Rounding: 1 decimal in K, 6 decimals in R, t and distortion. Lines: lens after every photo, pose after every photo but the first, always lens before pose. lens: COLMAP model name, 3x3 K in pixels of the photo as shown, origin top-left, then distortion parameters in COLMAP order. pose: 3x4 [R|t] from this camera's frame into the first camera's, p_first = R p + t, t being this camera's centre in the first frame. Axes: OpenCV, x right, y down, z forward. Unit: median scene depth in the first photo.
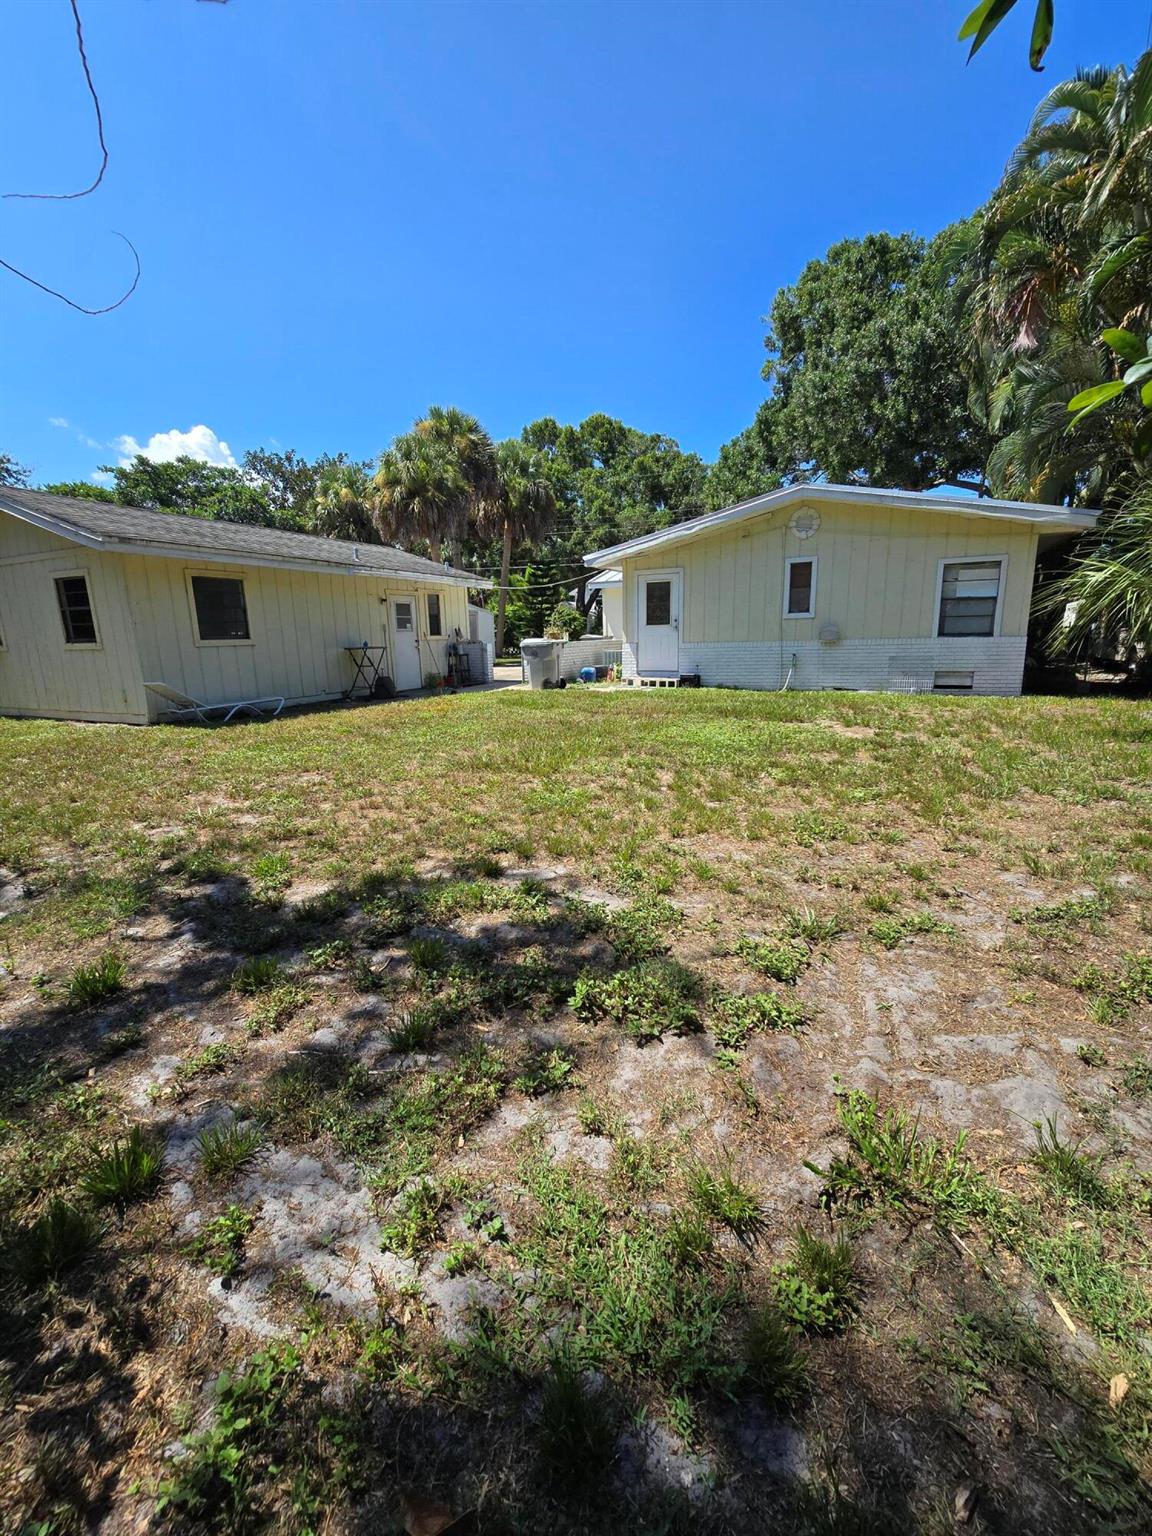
lens RADIAL K [[624.9, 0, 579.4], [0, 624.9, 763.3], [0, 0, 1]] dist [-0.007794, 0.002576]
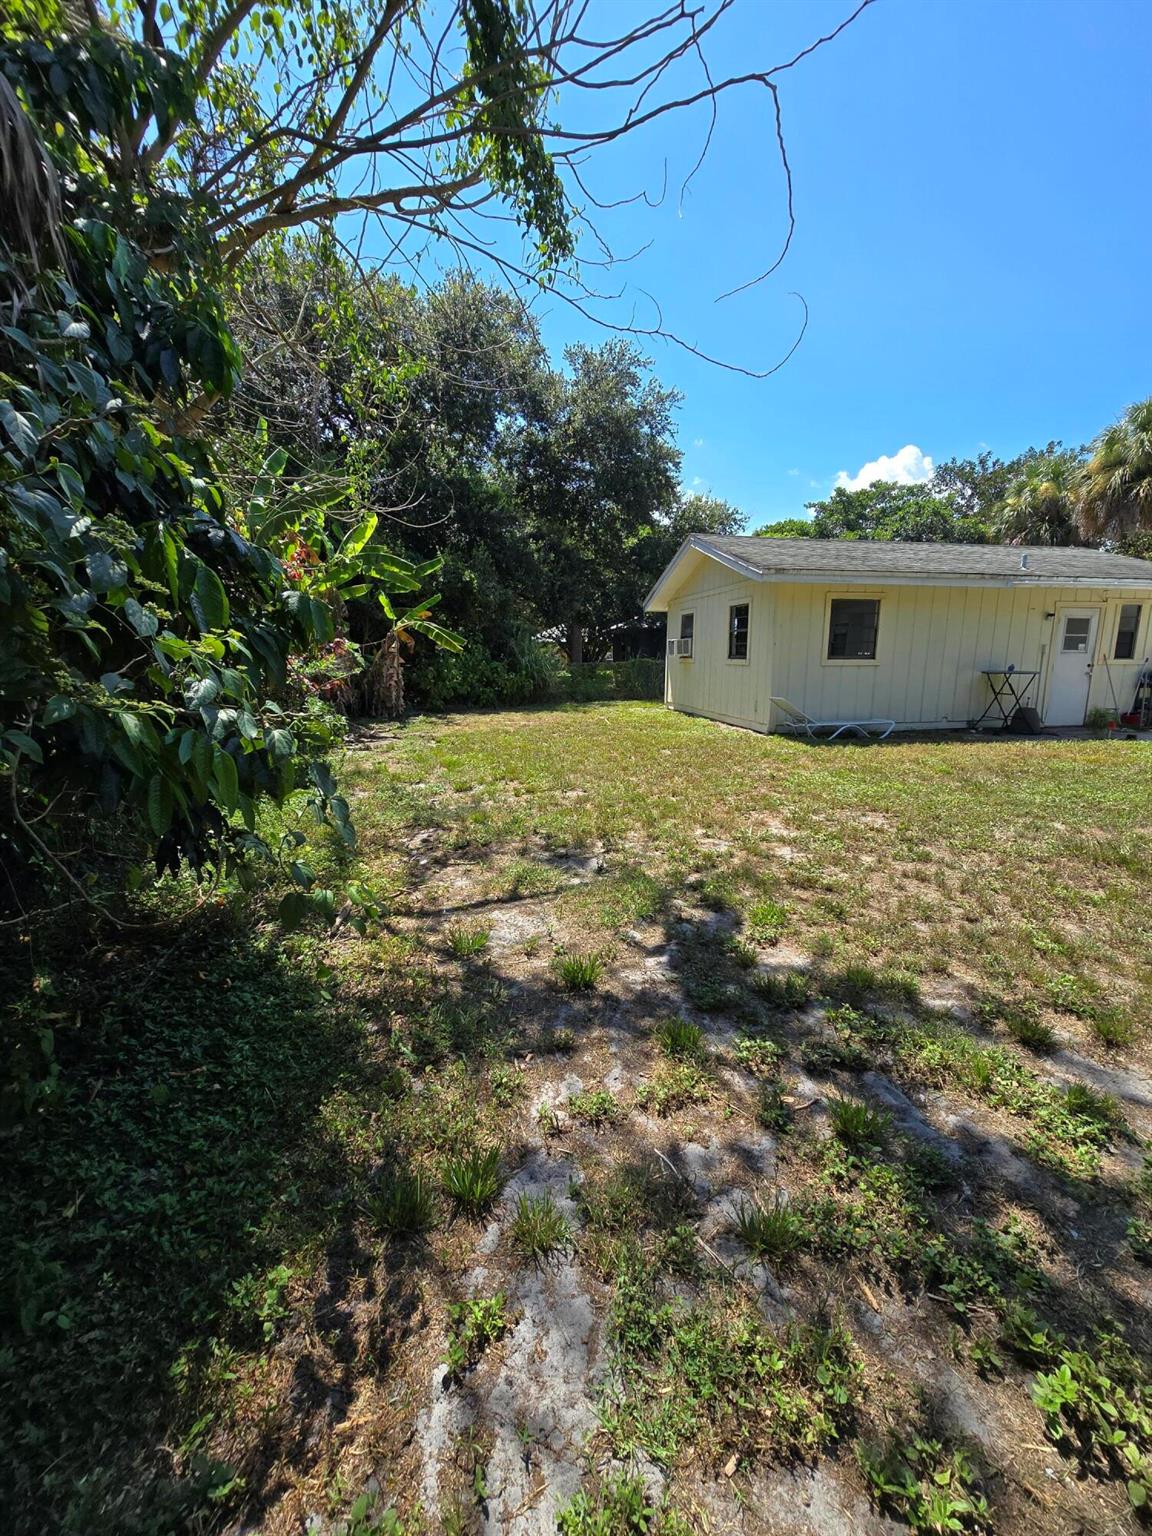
lens RADIAL K [[624.9, 0, 578.0], [0, 624.9, 772.9], [0, 0, 1]] dist [-0.007794, 0.002576]
pose [[0.581324, 0.172546, -0.795167, 0.051935], [-0.178617, 0.980481, 0.082176, -0.068493], [0.793825, 0.094259, 0.600797, 0.166387]]
